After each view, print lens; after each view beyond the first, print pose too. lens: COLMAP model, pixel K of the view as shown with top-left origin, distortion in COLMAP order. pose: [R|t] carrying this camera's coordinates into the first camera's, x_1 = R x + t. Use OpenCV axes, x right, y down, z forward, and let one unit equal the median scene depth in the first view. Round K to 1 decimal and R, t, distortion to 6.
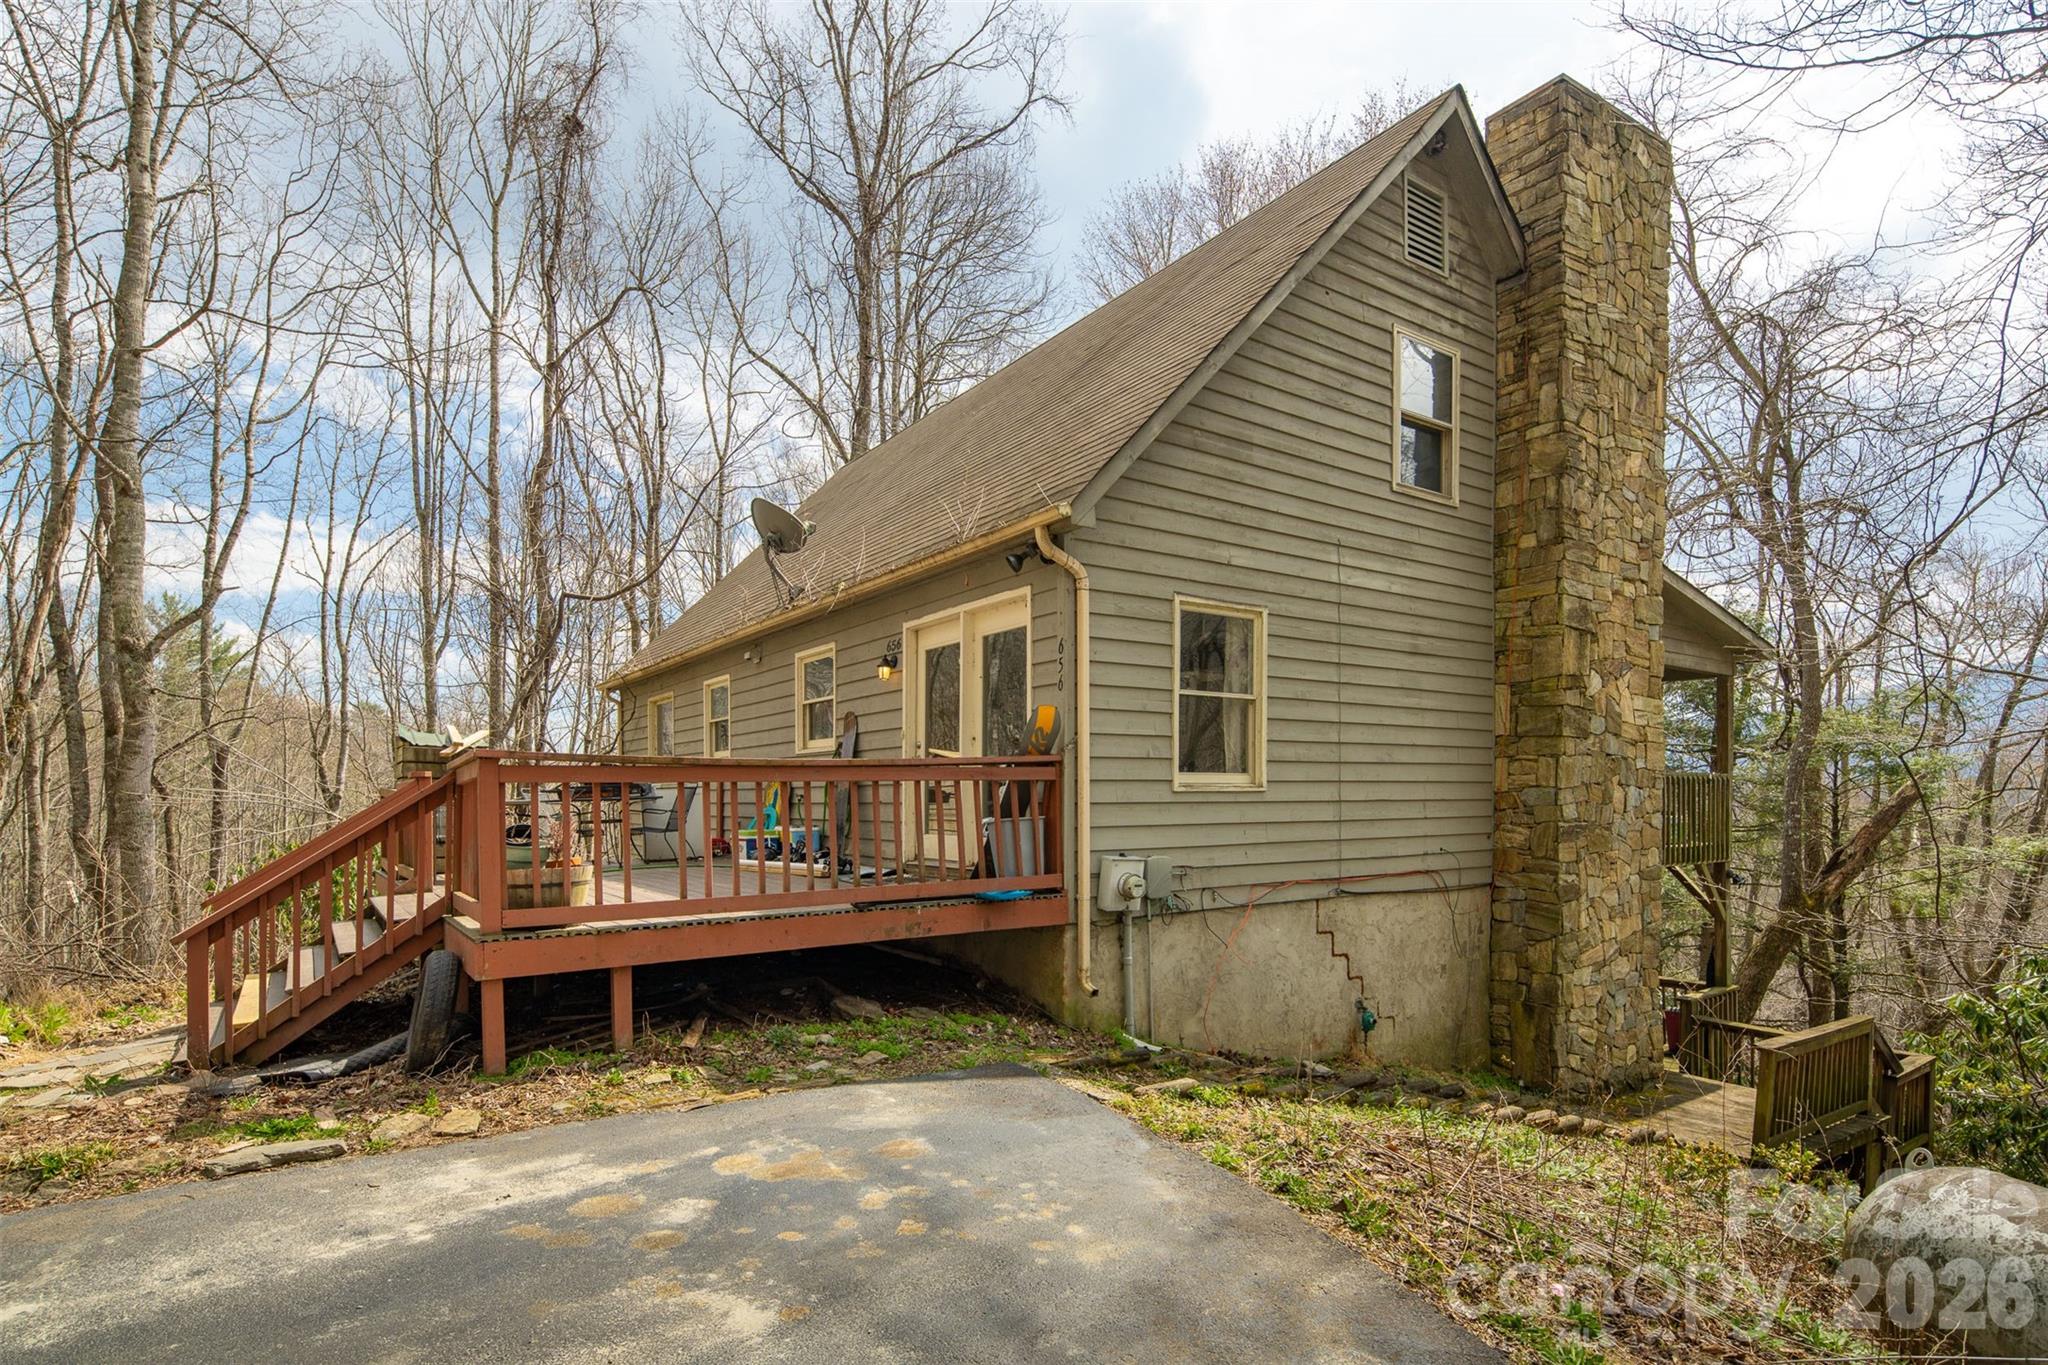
lens RADIAL K [[1032.0, 0, 1018.1], [0, 1032.0, 806.0], [0, 0, 1]] dist [-0.001847, -0.000203]
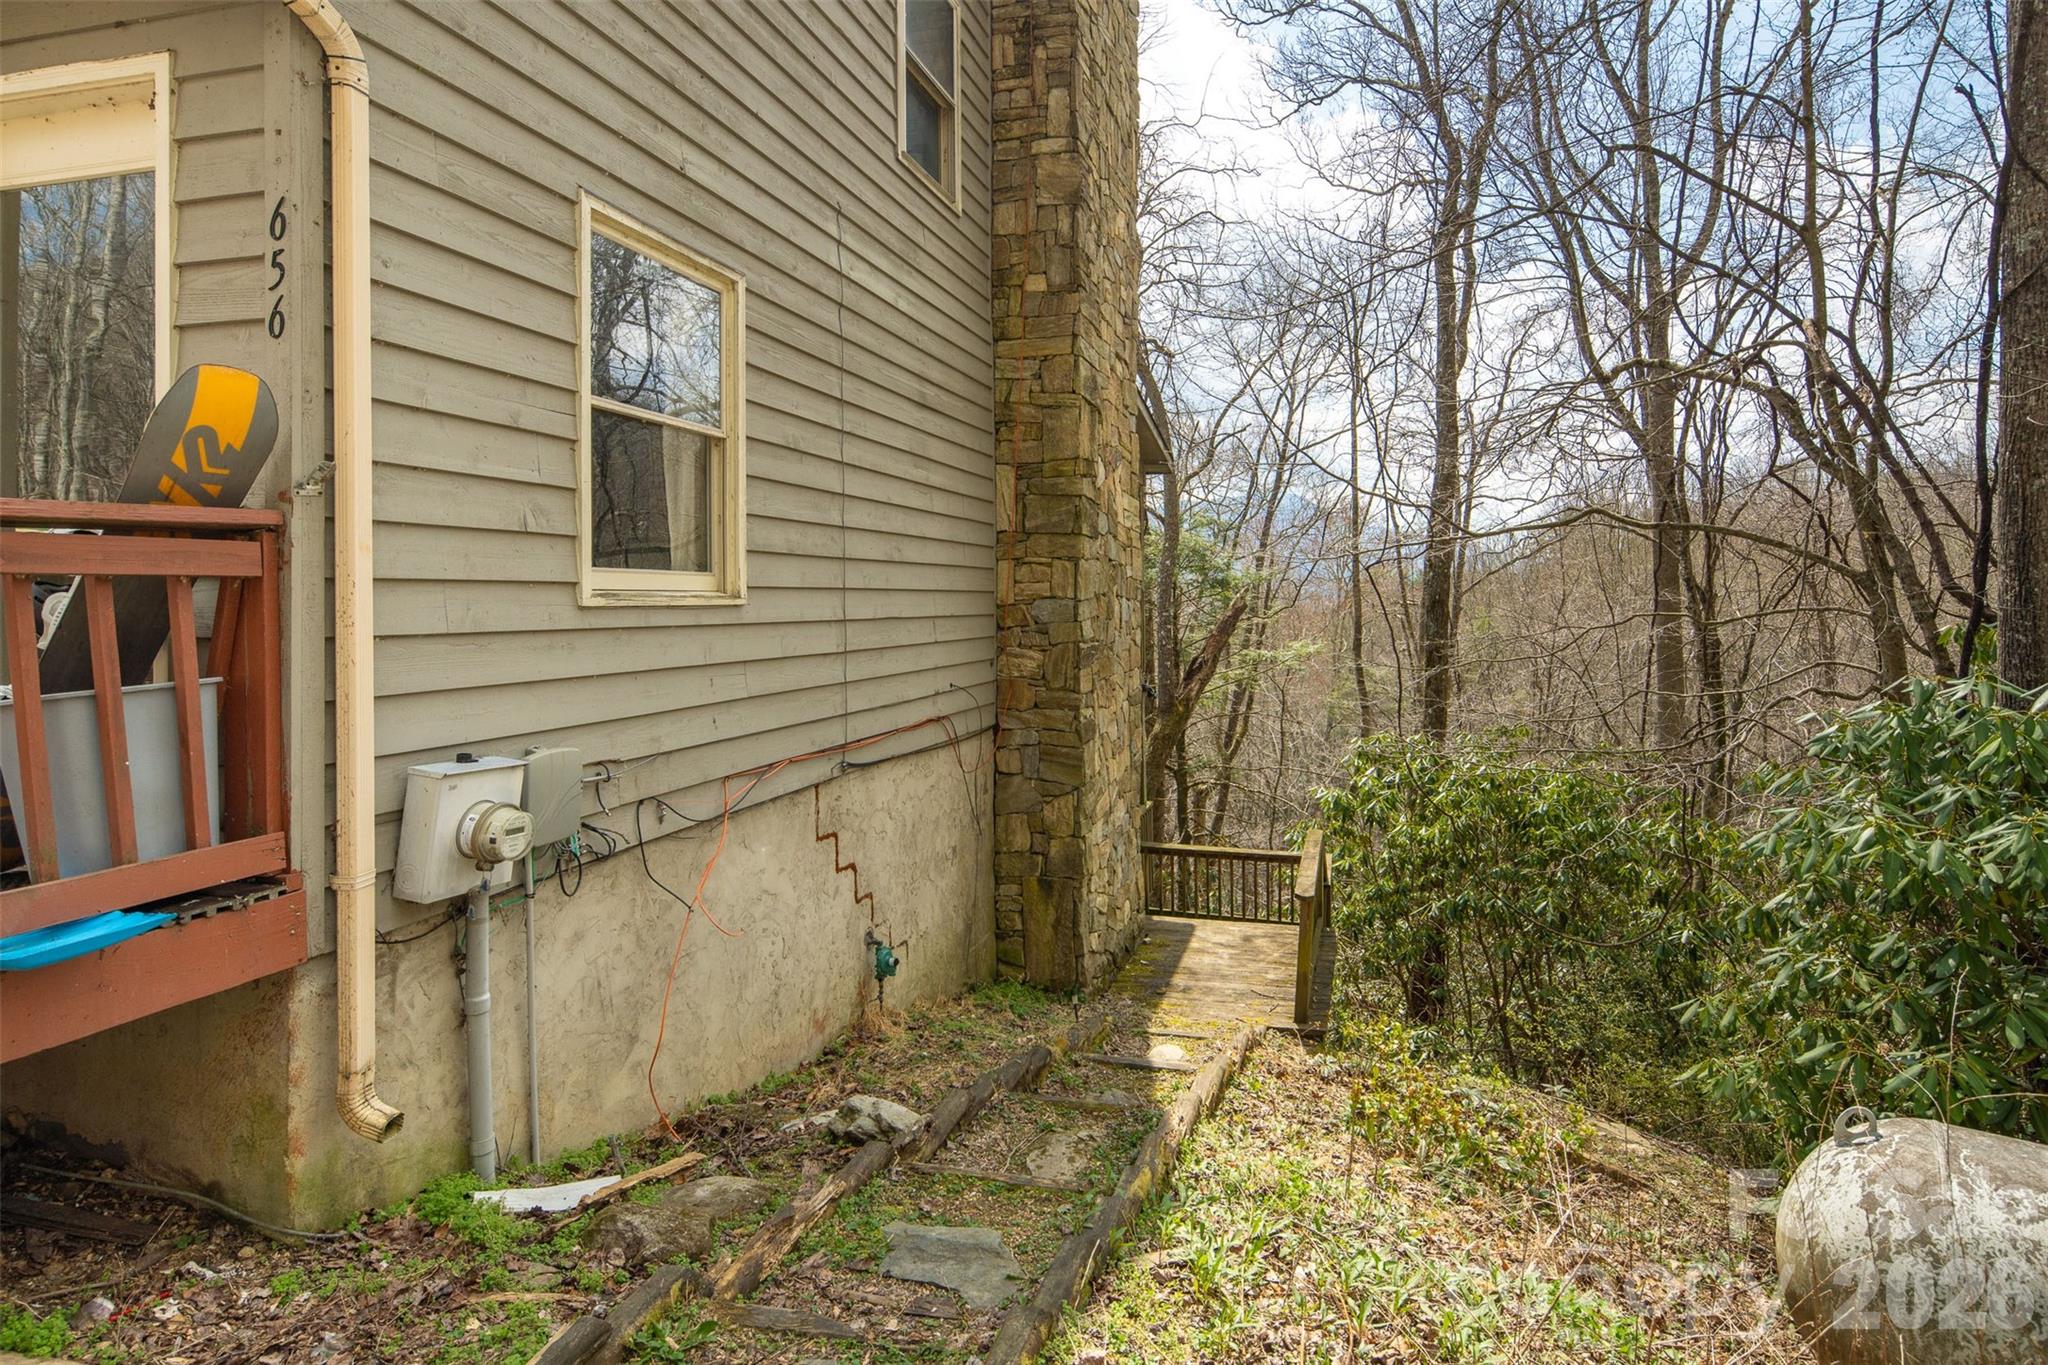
lens RADIAL K [[1041.6, 0, 1123.6], [0, 1041.6, 599.1], [0, 0, 1]] dist [0.001499, -0.001215]
pose [[0.732743, -0.001576, 0.680504, 0.007052], [0.016352, 0.999749, -0.015291, -0.005174], [-0.680309, 0.022332, 0.732585, 0.408557]]
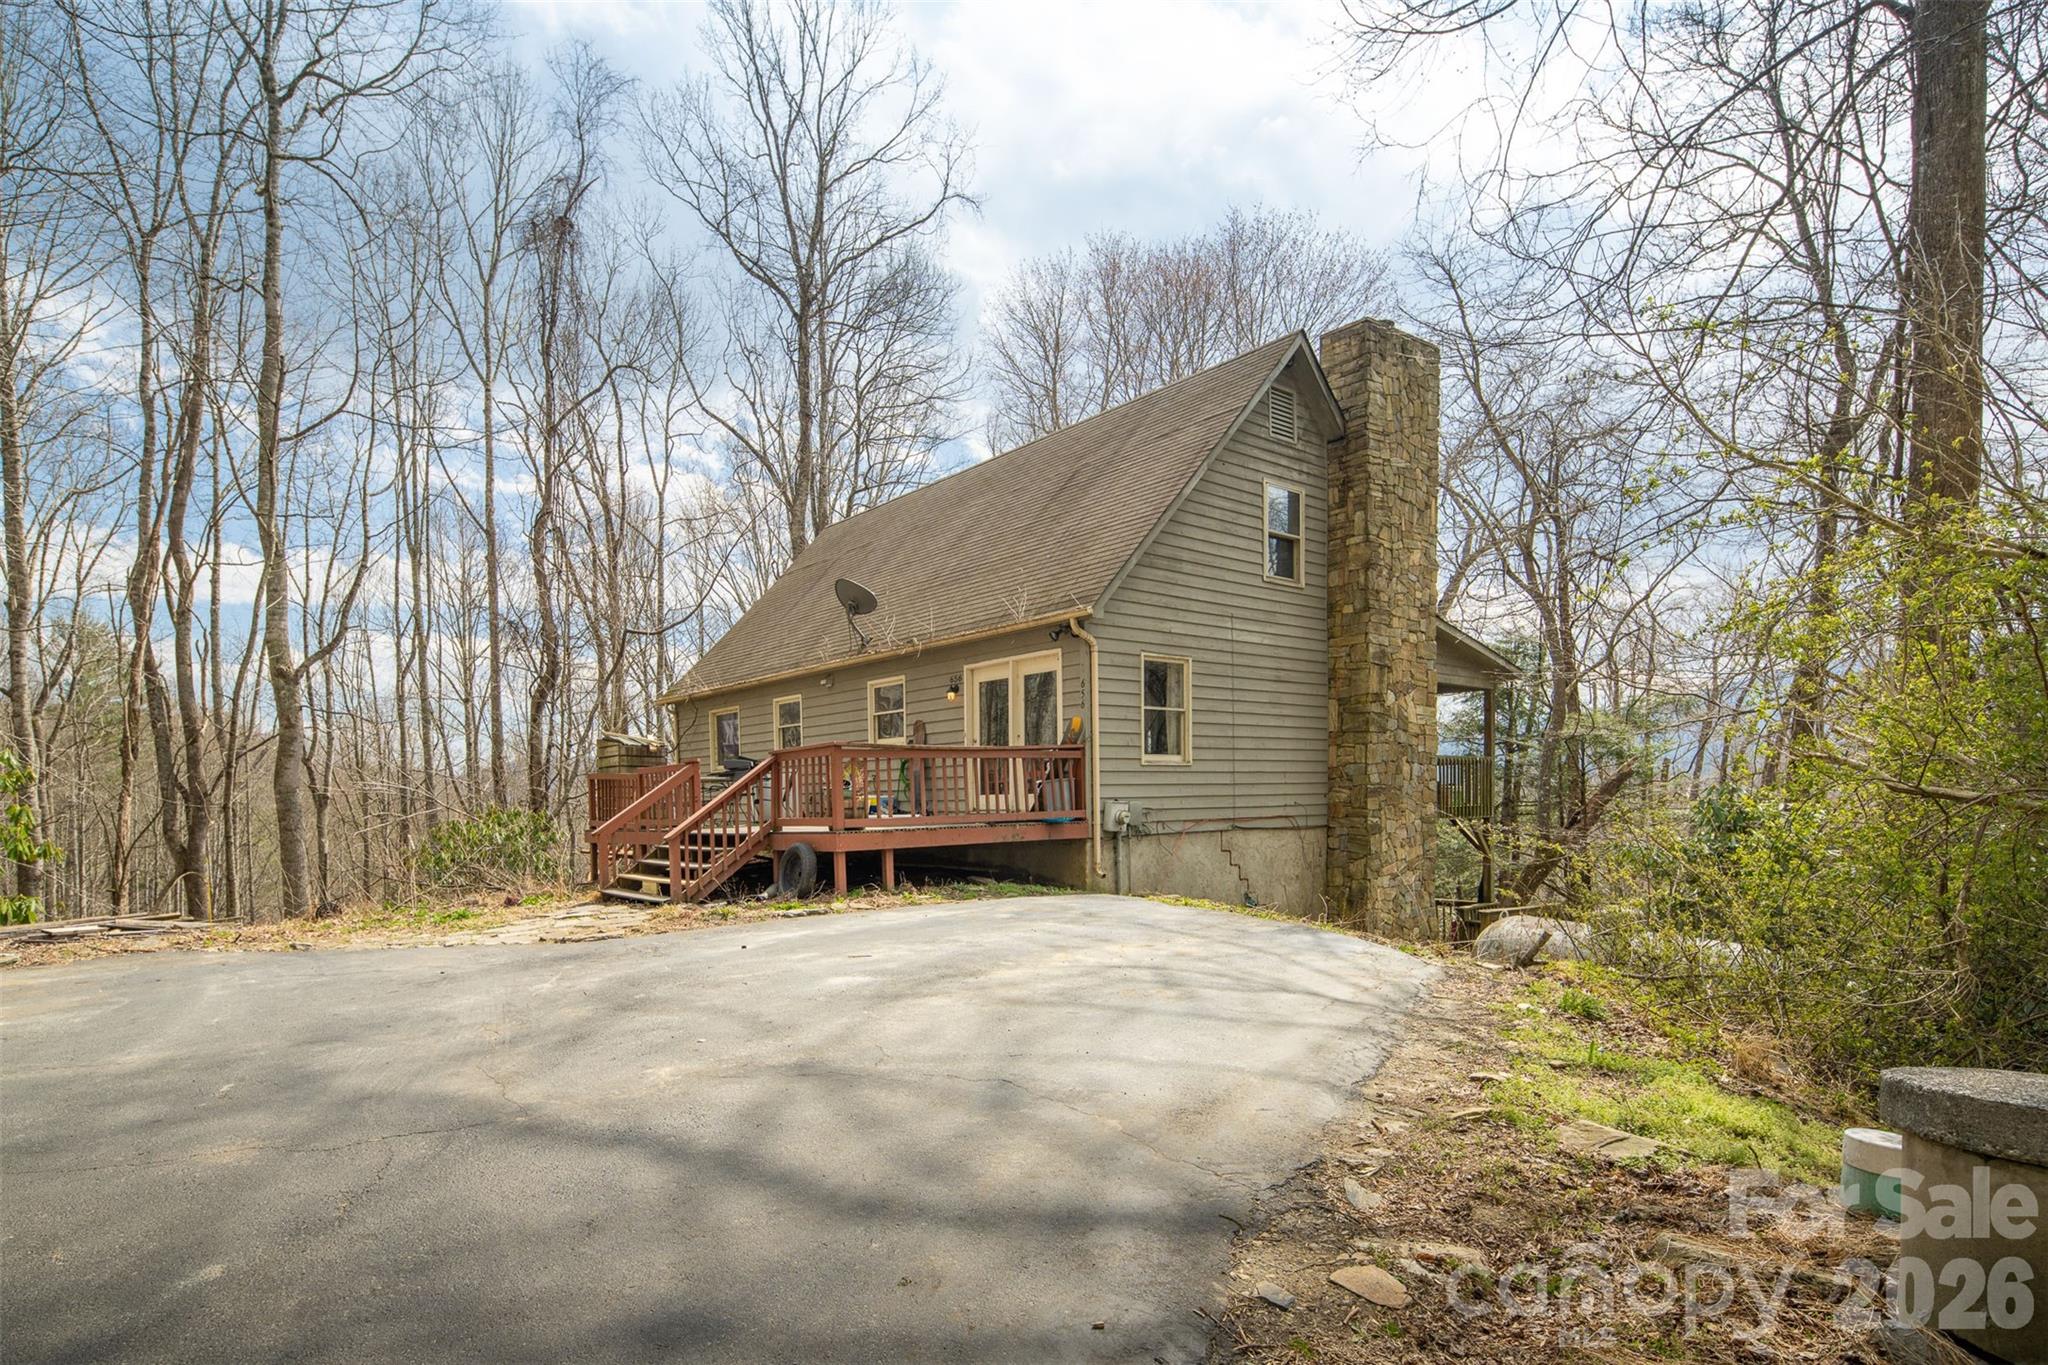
lens RADIAL K [[1051.1, 0, 892.9], [0, 1051.1, 820.8], [0, 0, 1]] dist [-0.001006, -0.000011]
pose [[0.999726, -0.011289, 0.020492, -0.259724], [0.011093, 0.999892, 0.009647, 0.049448], [-0.020599, -0.009417, 0.999743, -0.648022]]
